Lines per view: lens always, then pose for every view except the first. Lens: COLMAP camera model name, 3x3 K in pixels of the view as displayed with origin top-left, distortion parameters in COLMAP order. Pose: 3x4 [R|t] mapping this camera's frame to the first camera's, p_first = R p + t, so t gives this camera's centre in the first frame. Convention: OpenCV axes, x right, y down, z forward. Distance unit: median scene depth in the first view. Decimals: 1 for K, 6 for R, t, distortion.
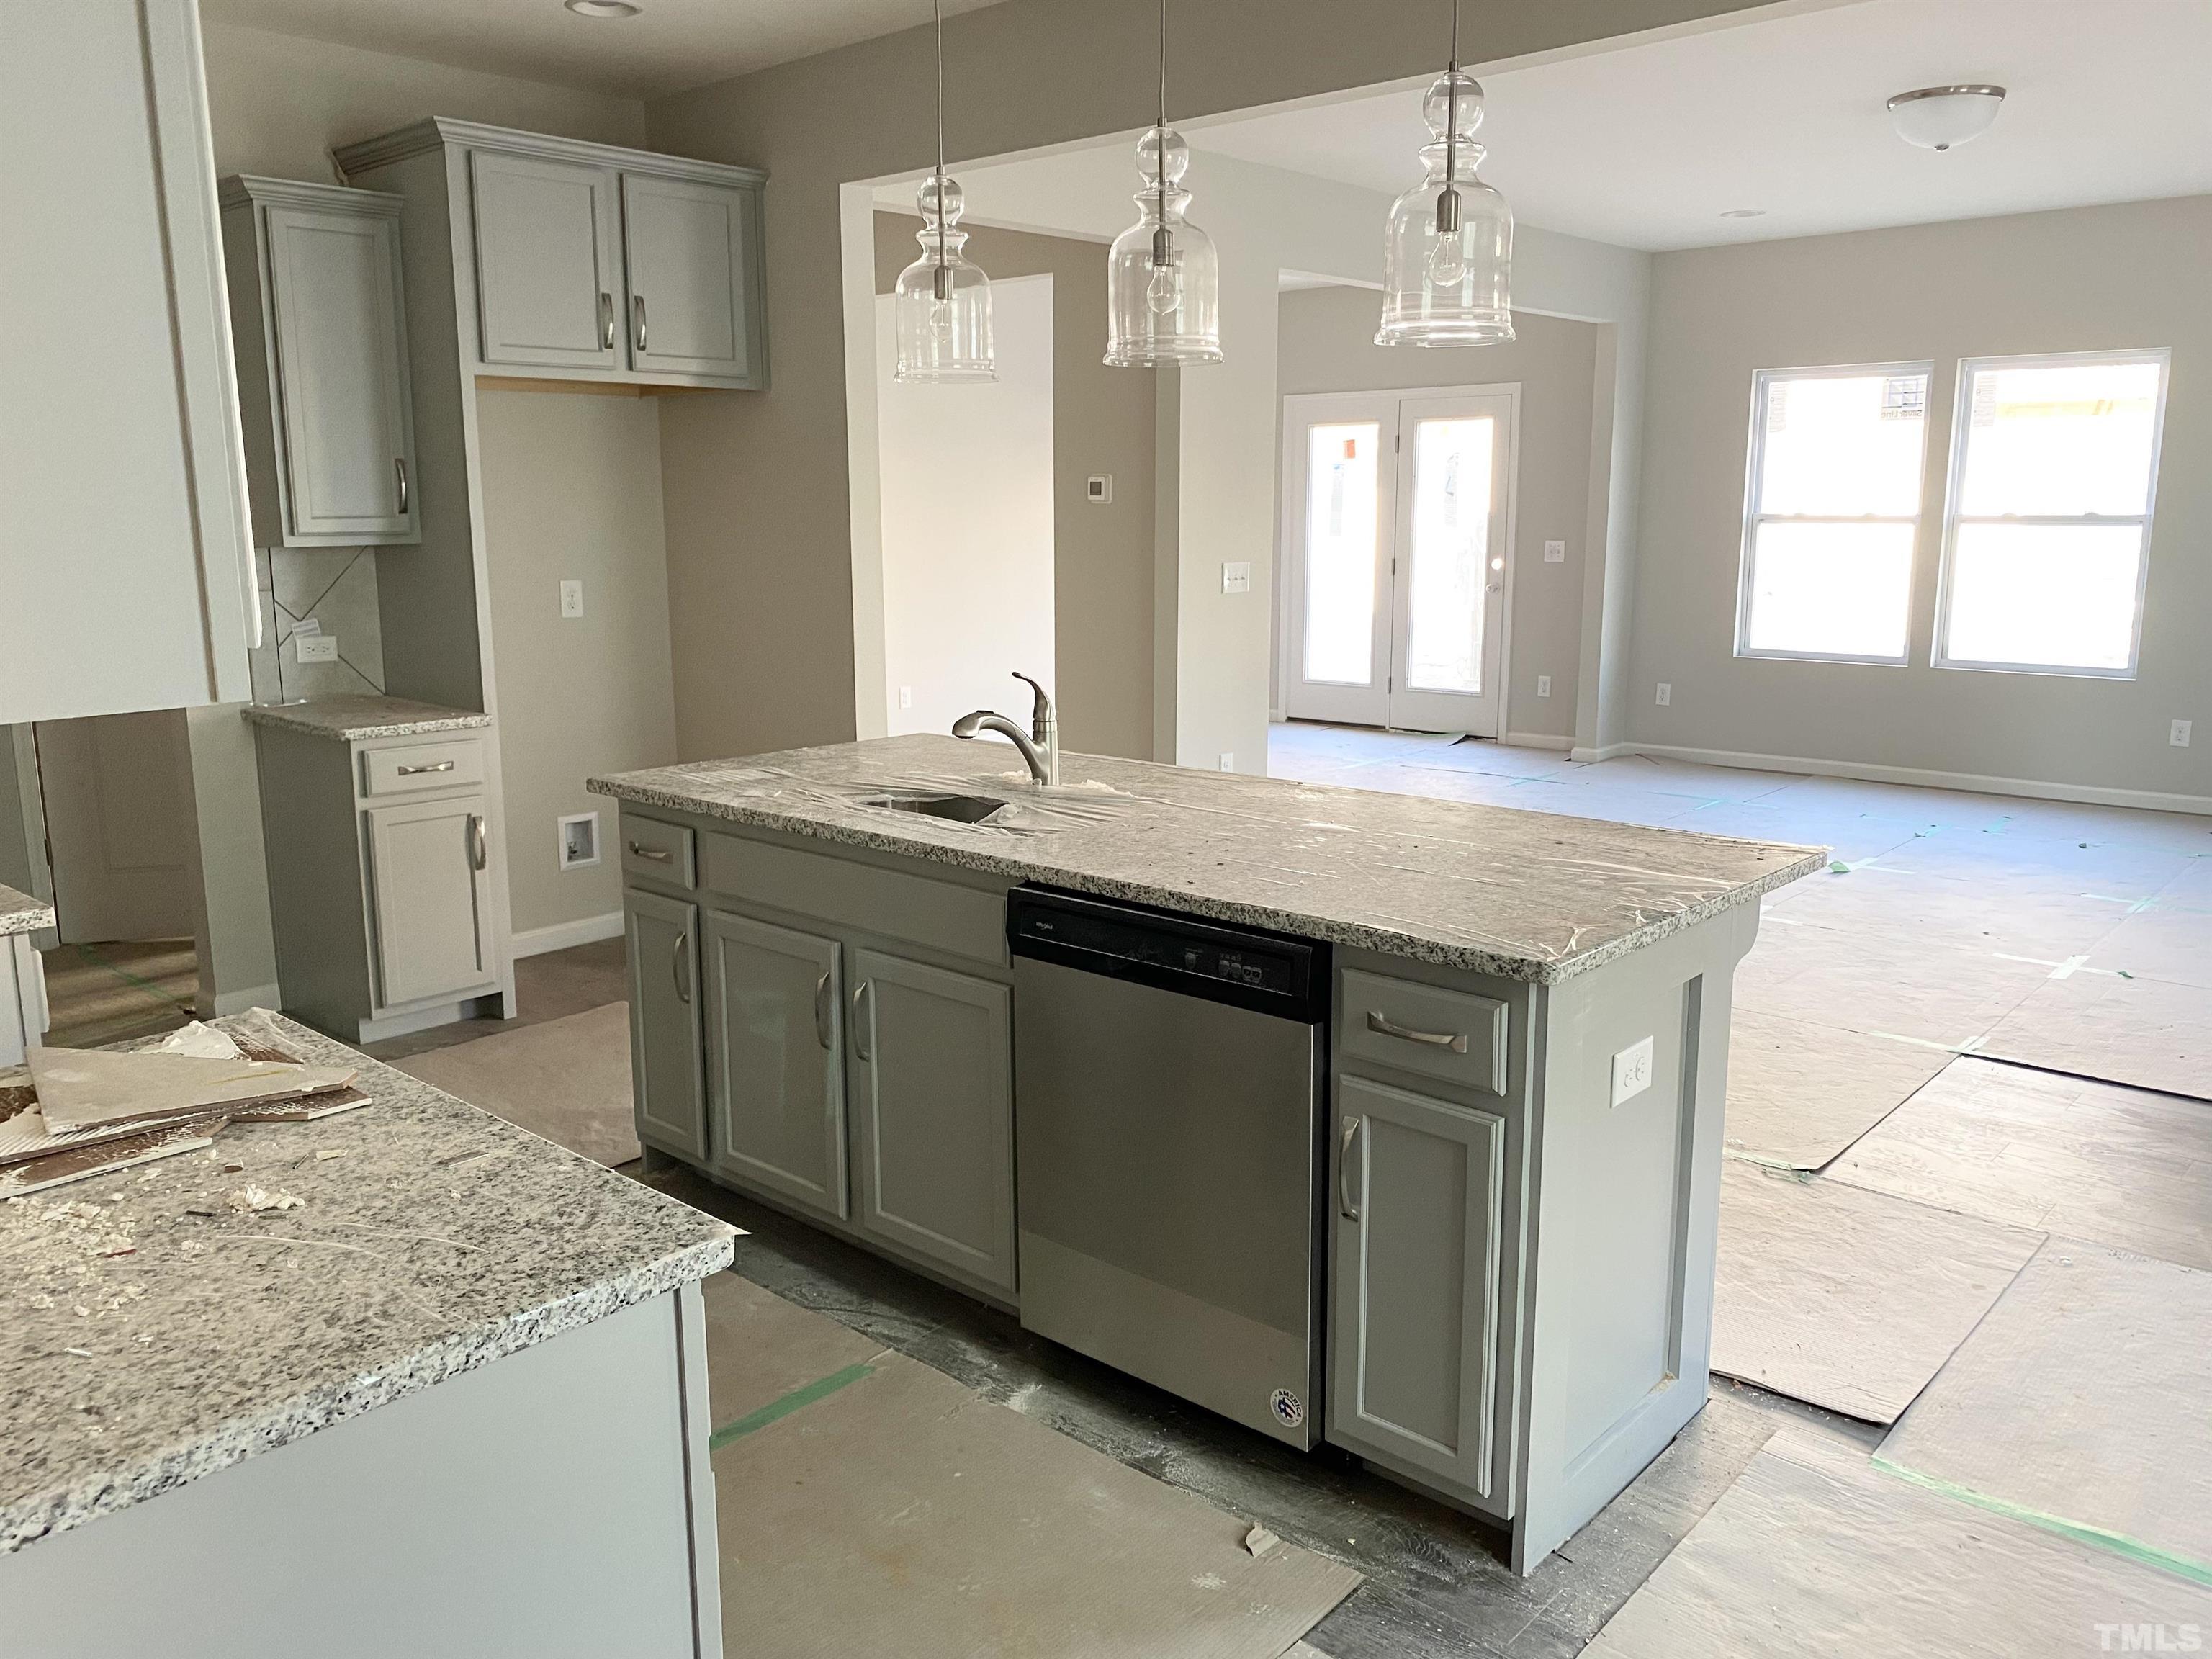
lens RADIAL K [[1694.8, 0, 1100.7], [0, 1694.8, 826.3], [0, 0, 1]] dist [0.002510, -0.002098]
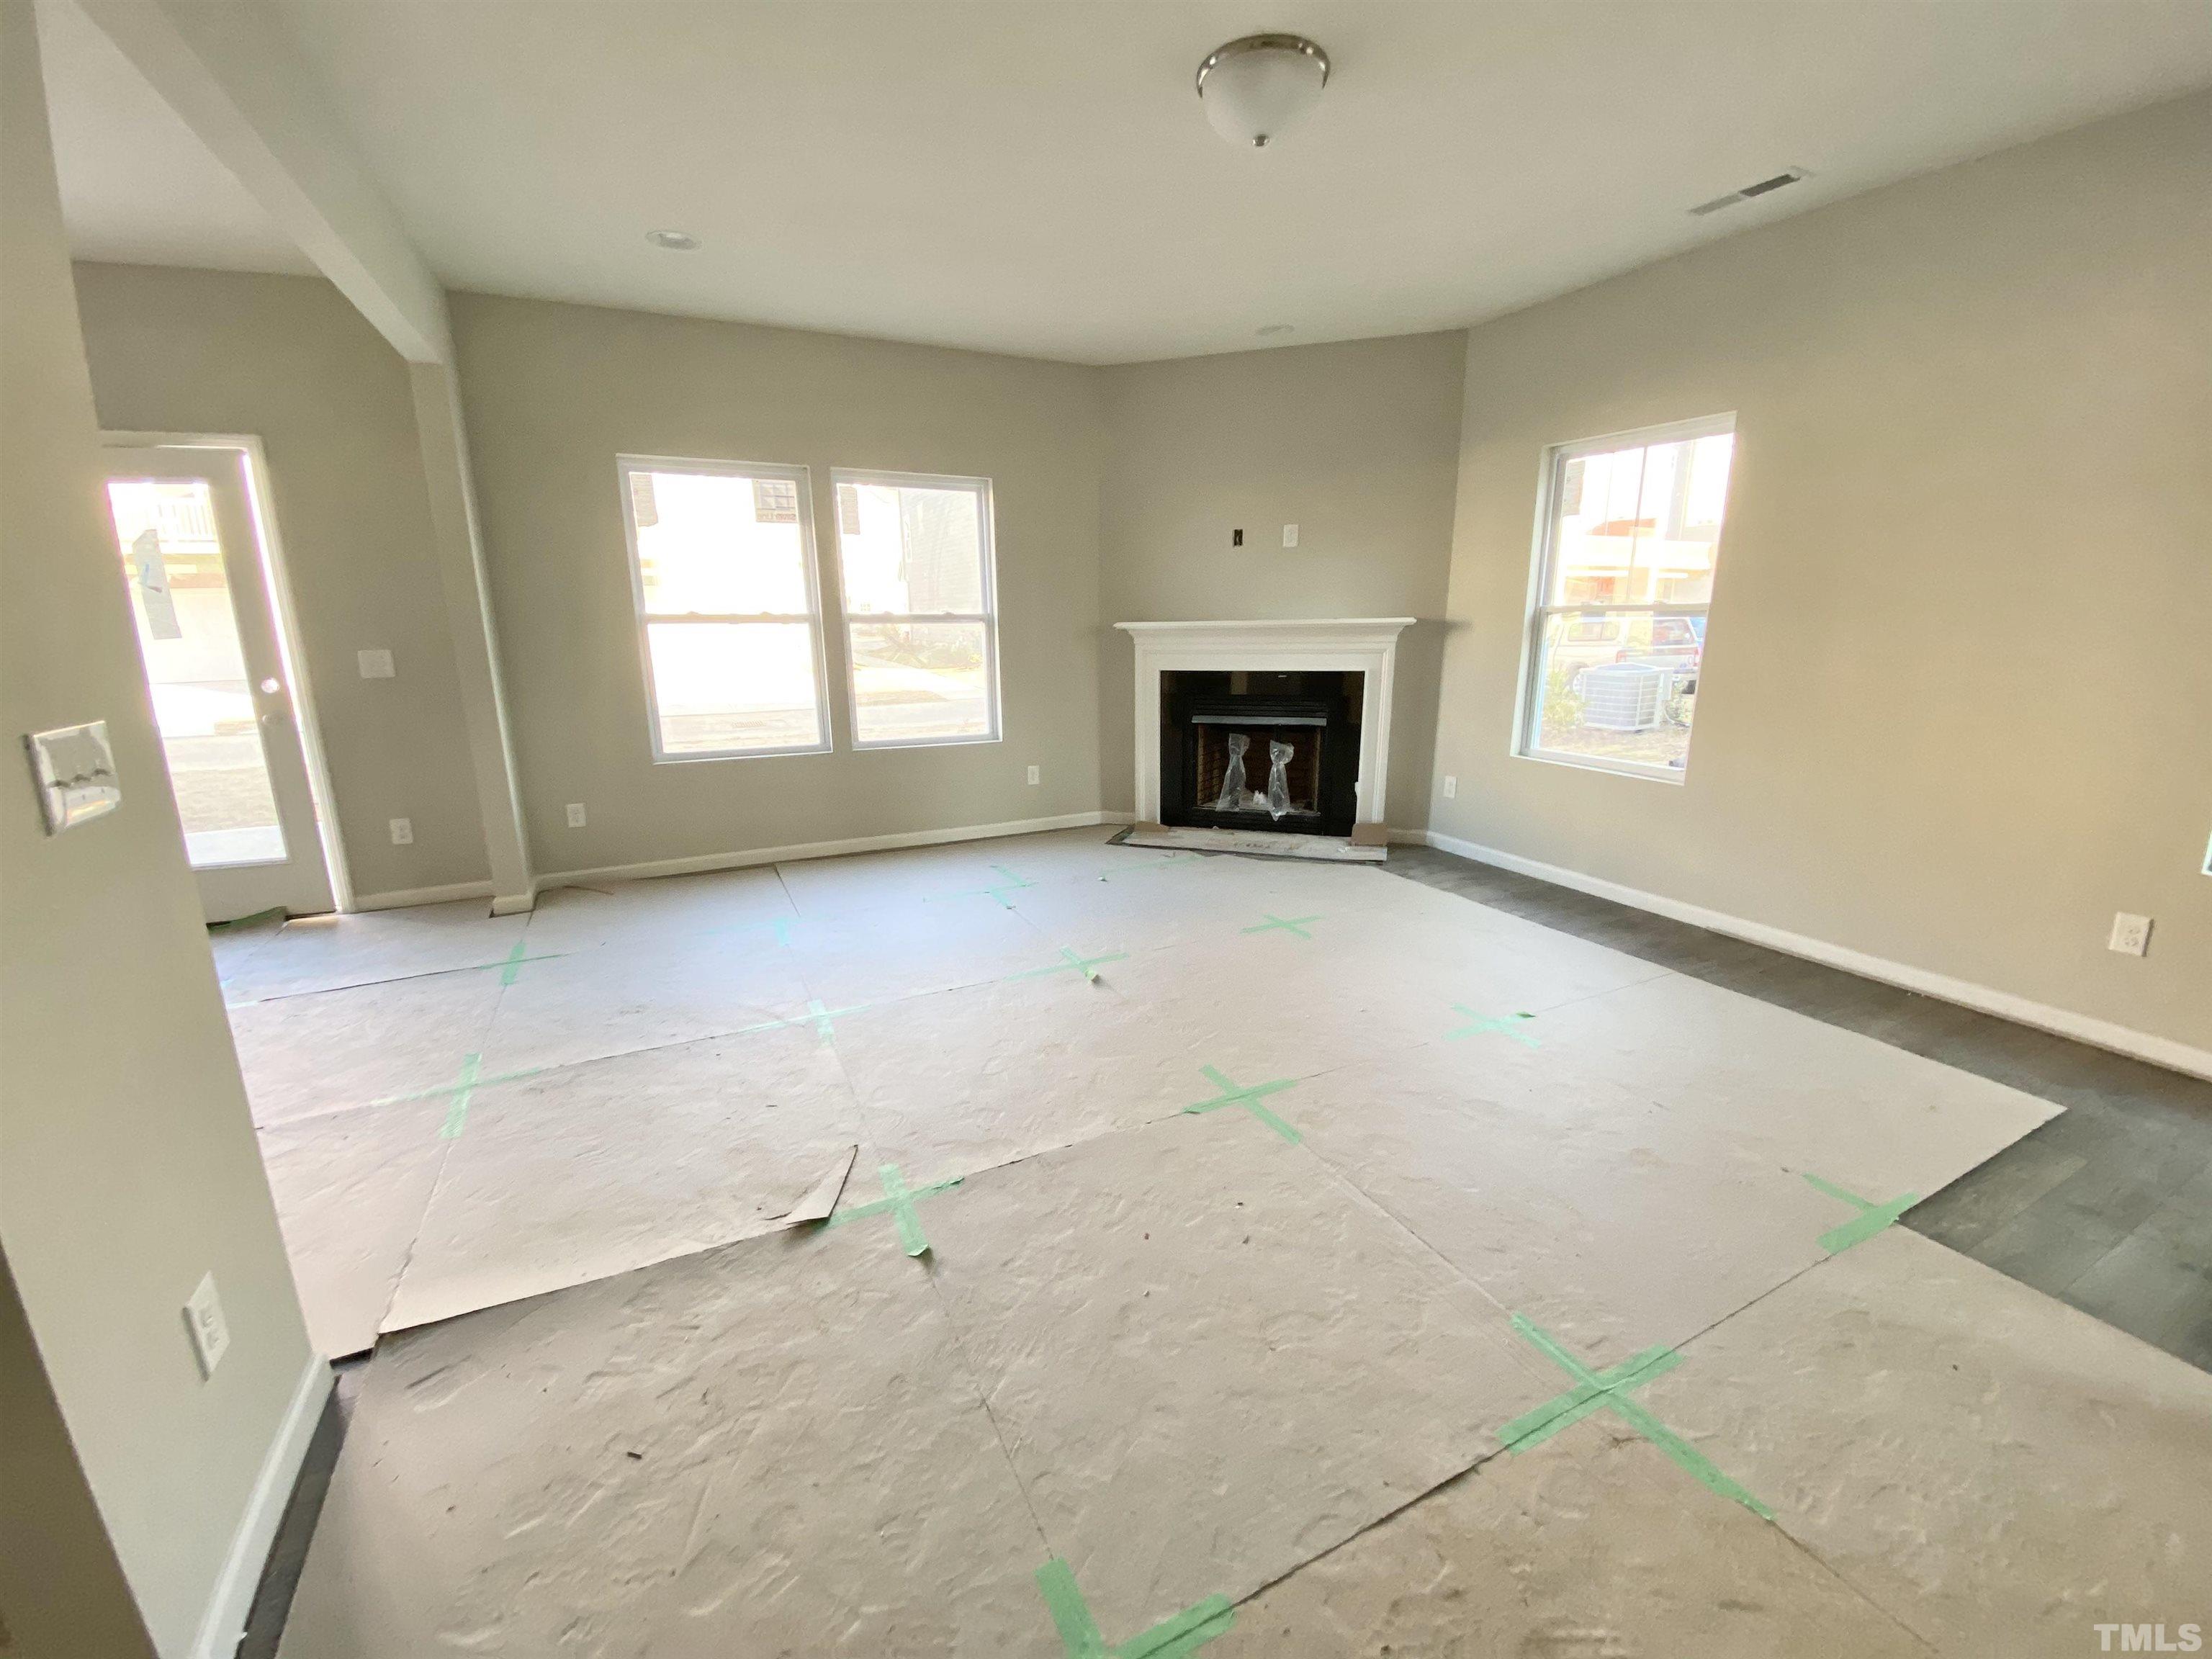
lens RADIAL K [[887.4, 0, 1102.8], [0, 887.4, 845.8], [0, 0, 1]] dist [0.001366, 0.000008]
pose [[0.358417, -0.239955, 0.902197, -0.002620], [0.172396, 0.966794, 0.188648, -0.113952], [-0.917506, 0.087921, 0.387883, 0.613511]]
